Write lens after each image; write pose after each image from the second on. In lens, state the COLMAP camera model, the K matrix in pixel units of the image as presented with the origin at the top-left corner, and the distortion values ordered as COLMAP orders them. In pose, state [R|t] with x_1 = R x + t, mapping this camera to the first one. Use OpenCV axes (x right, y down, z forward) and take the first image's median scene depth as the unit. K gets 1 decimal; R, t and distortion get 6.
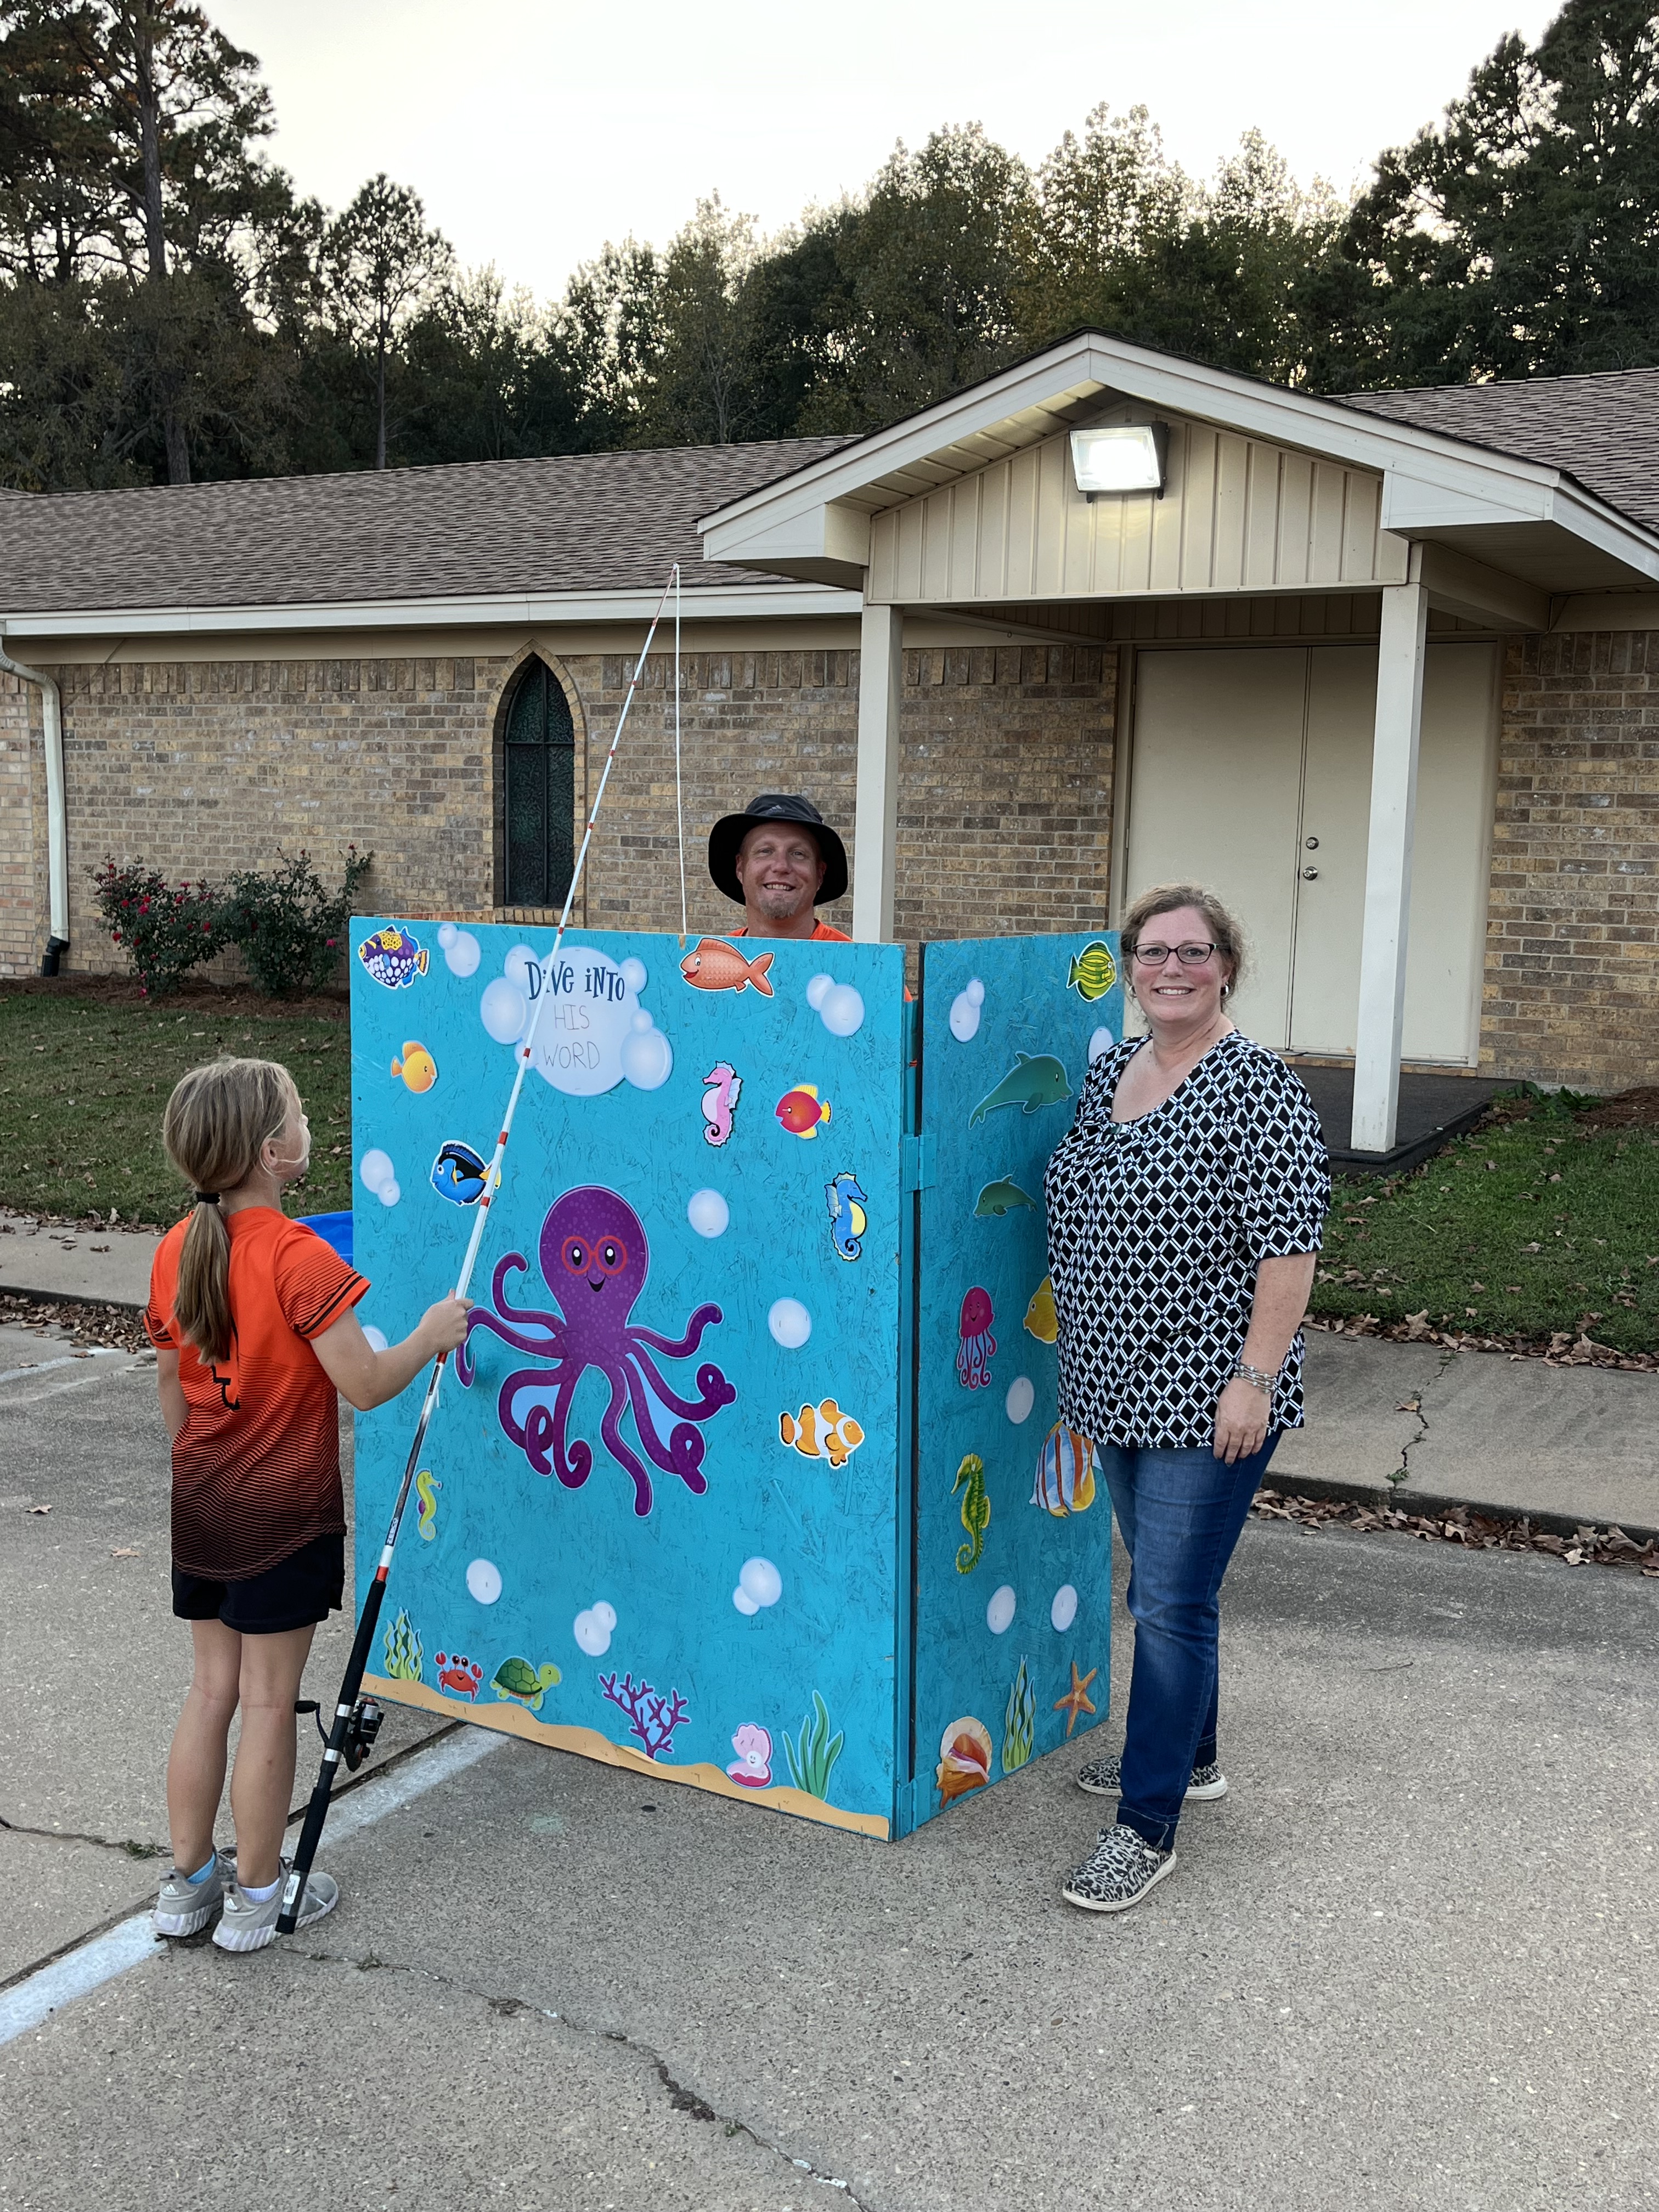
lens RADIAL K [[2242.1, 0, 826.1], [0, 2242.1, 1109.0], [0, 0, 1]] dist [0.062927, 0.000000]
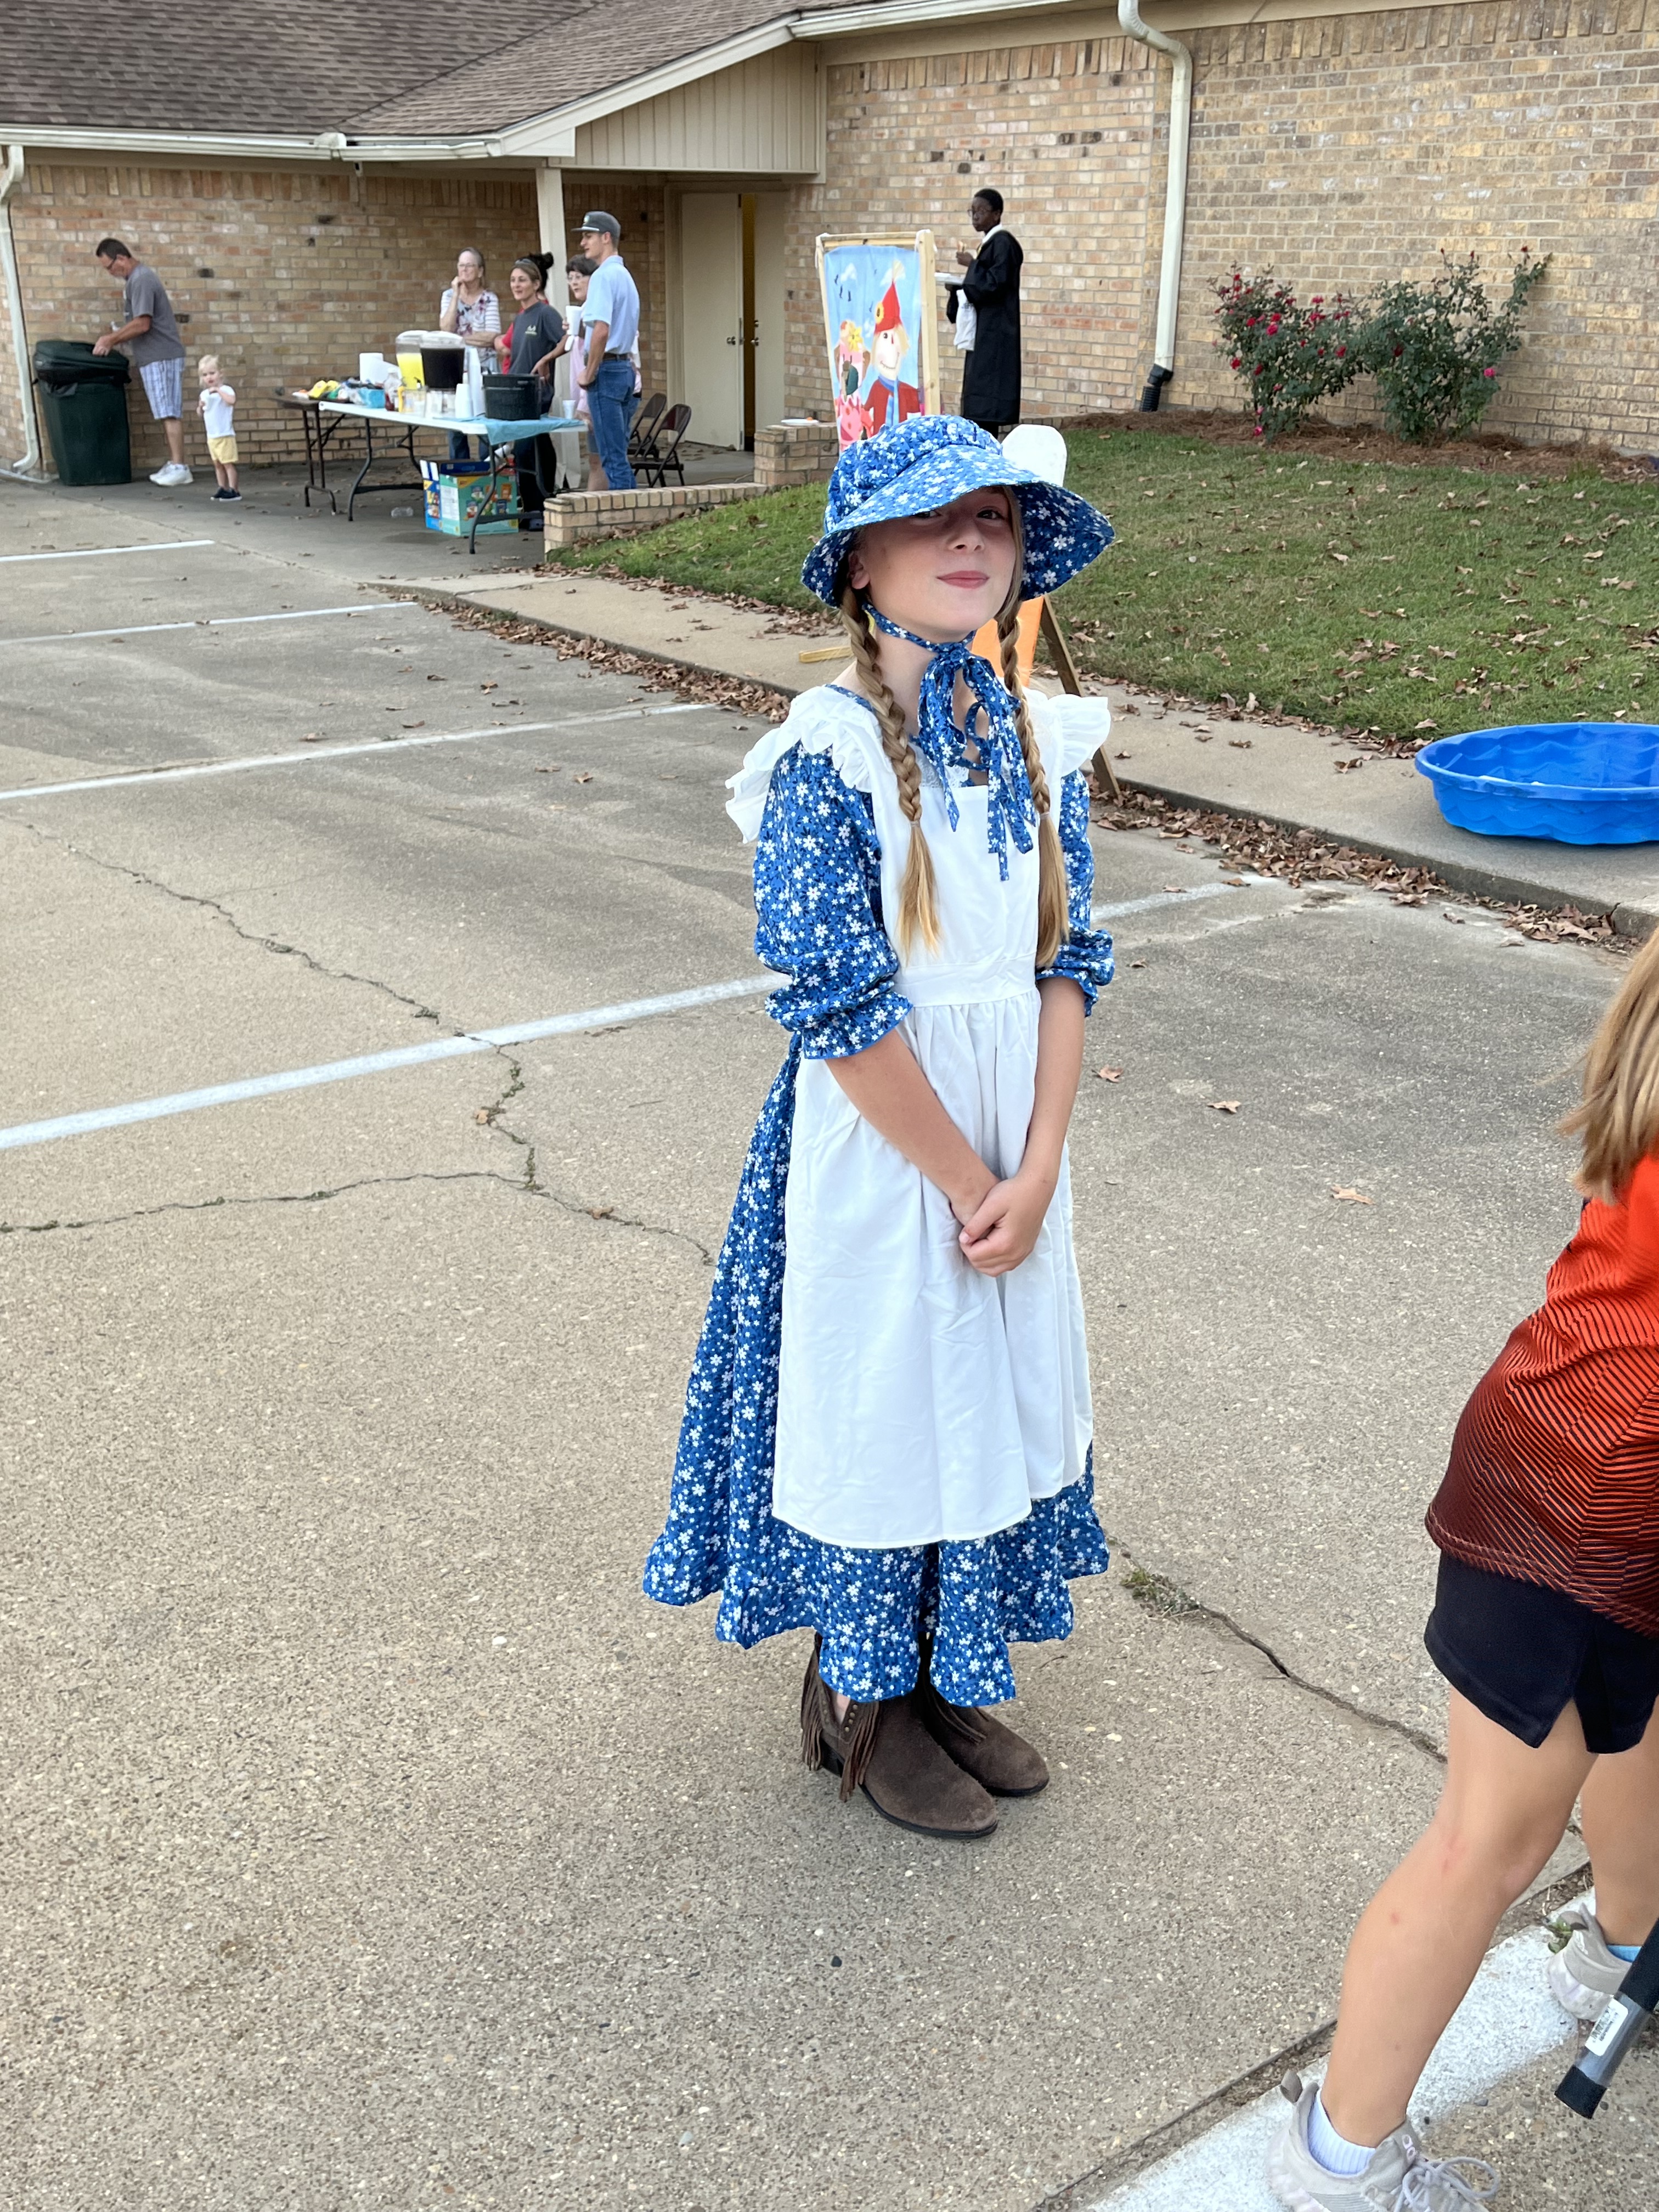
lens RADIAL K [[2242.1, 0, 827.6], [0, 2242.1, 1105.6], [0, 0, 1]] dist [0.062927, 0.000000]
pose [[0.904682, 0.149883, -0.398855, -0.064699], [-0.054385, 0.969051, 0.240797, -0.000407], [0.422602, -0.196154, 0.884834, 0.103267]]
